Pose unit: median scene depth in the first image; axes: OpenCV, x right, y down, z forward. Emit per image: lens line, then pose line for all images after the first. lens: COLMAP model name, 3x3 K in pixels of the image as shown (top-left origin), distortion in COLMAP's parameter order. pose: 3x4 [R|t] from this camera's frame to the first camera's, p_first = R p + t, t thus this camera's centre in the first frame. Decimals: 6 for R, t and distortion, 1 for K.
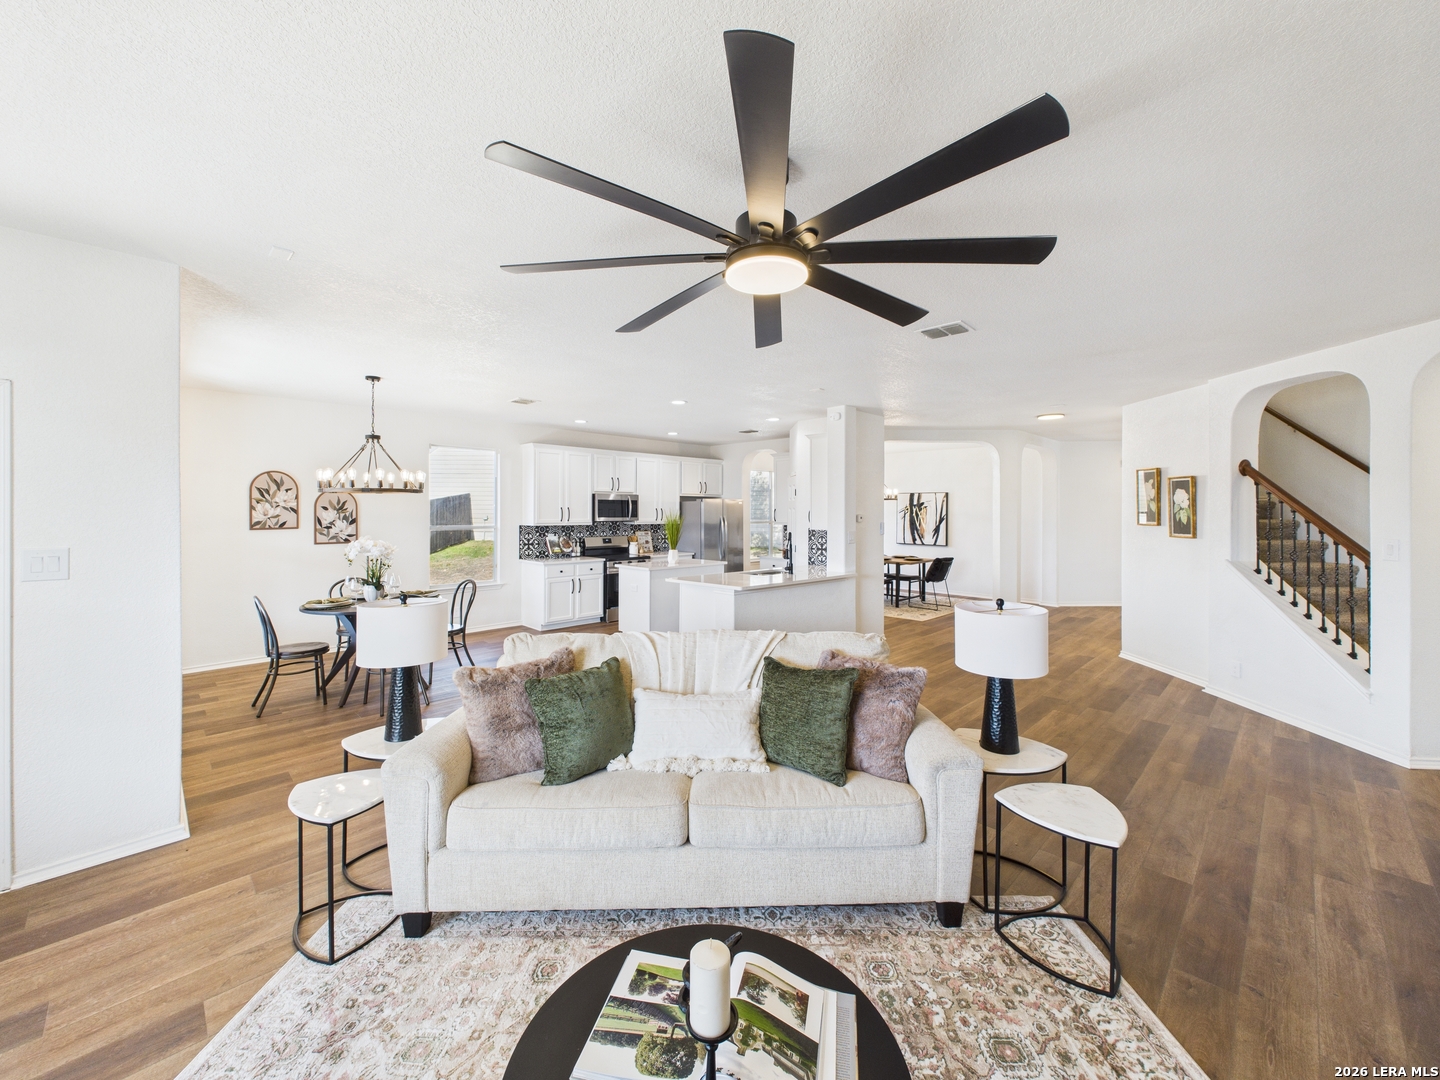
lens RADIAL K [[580.6, 0, 717.2], [0, 580.6, 508.9], [0, 0, 1]] dist [0.001888, -0.000259]
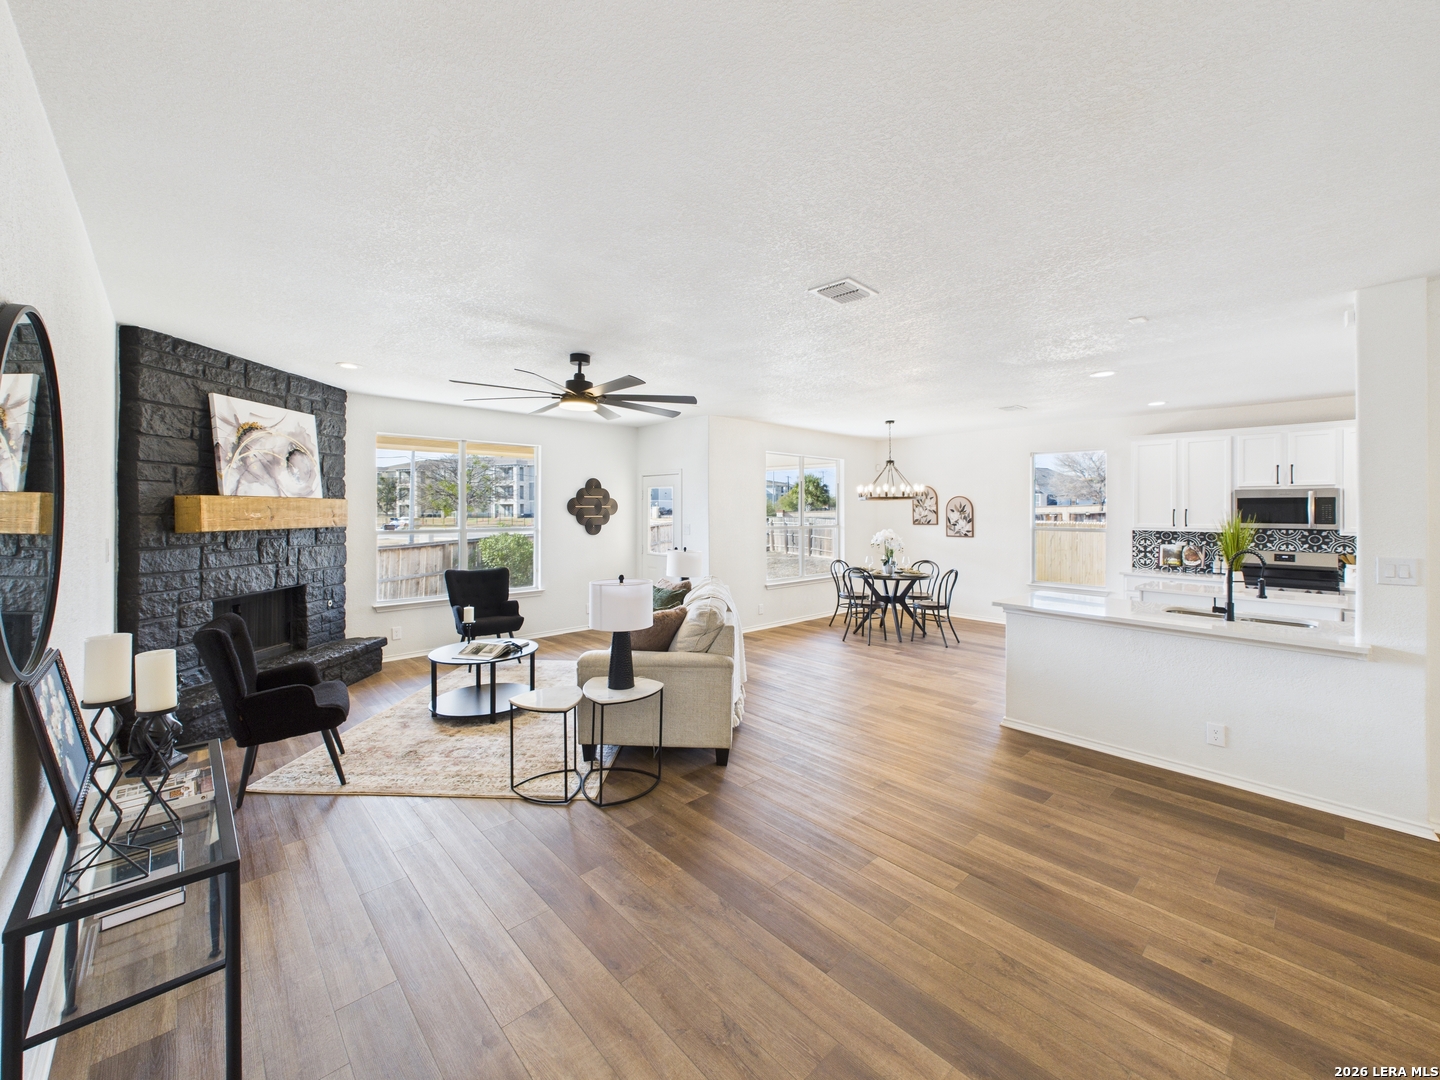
lens RADIAL K [[580.6, 0, 709.1], [0, 580.6, 510.9], [0, 0, 1]] dist [0.001888, -0.000259]
pose [[-0.041831, -0.002350, -0.999122, 0.567605], [-0.000484, 0.999997, -0.002332, 0.002232], [0.999125, 0.000386, -0.041832, 0.385484]]
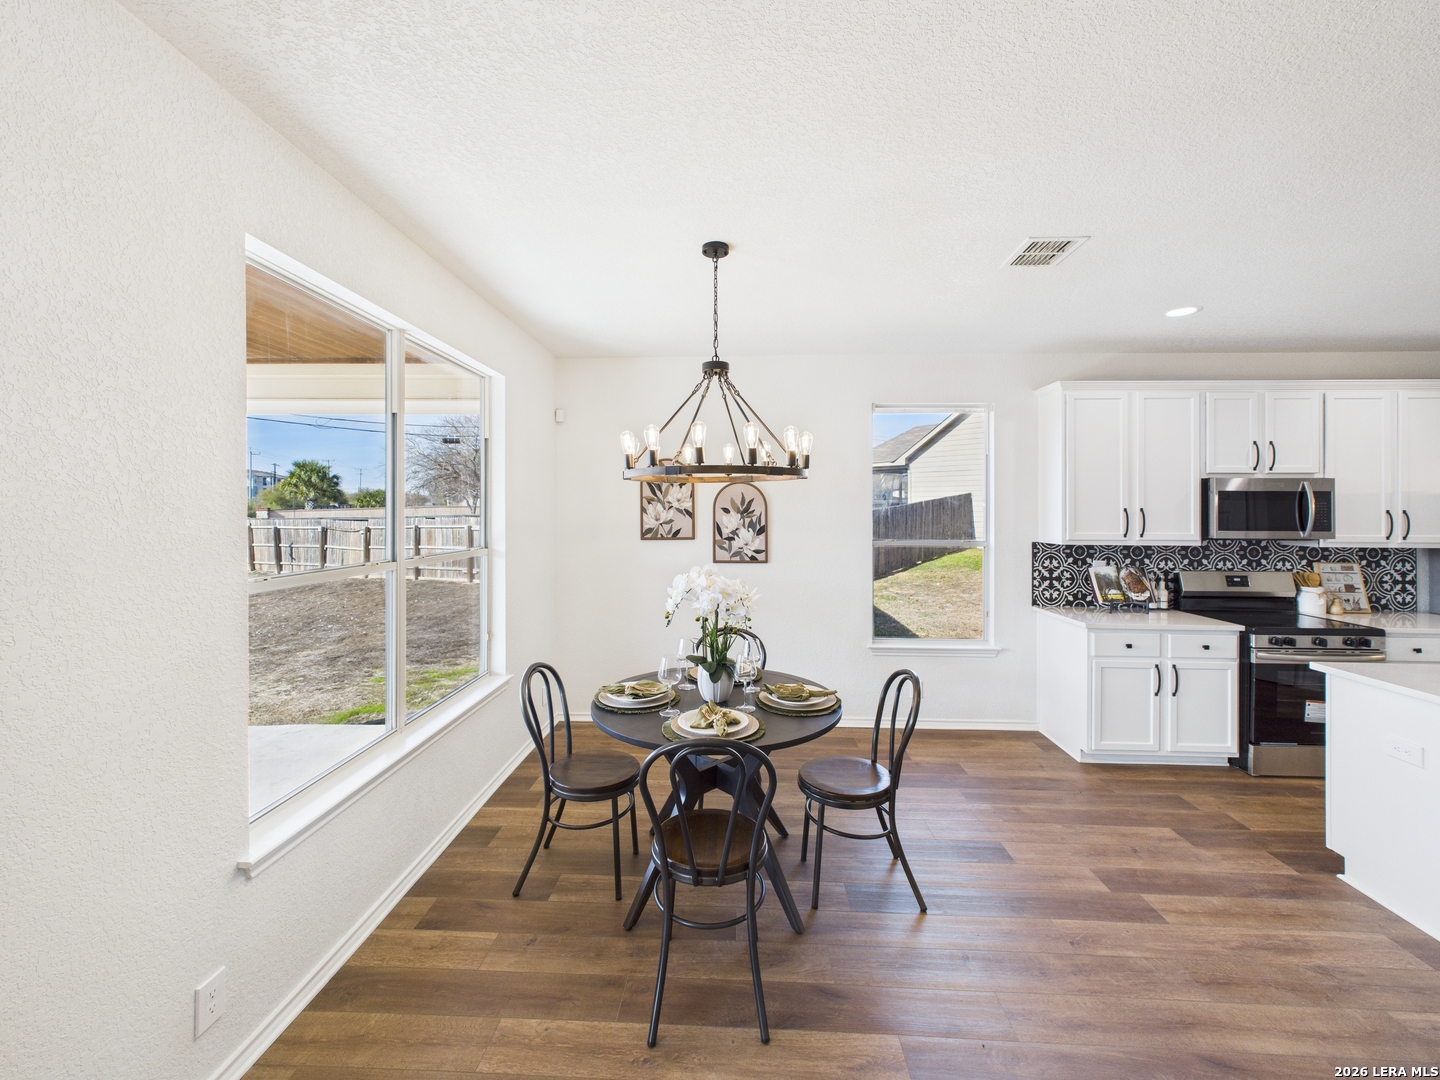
lens RADIAL K [[580.6, 0, 724.3], [0, 580.6, 509.1], [0, 0, 1]] dist [0.001888, -0.000259]
pose [[0.683619, -0.001668, -0.729837, -0.142853], [-0.000064, 0.999997, -0.002346, -0.000826], [0.729839, 0.001651, 0.683617, 0.423901]]
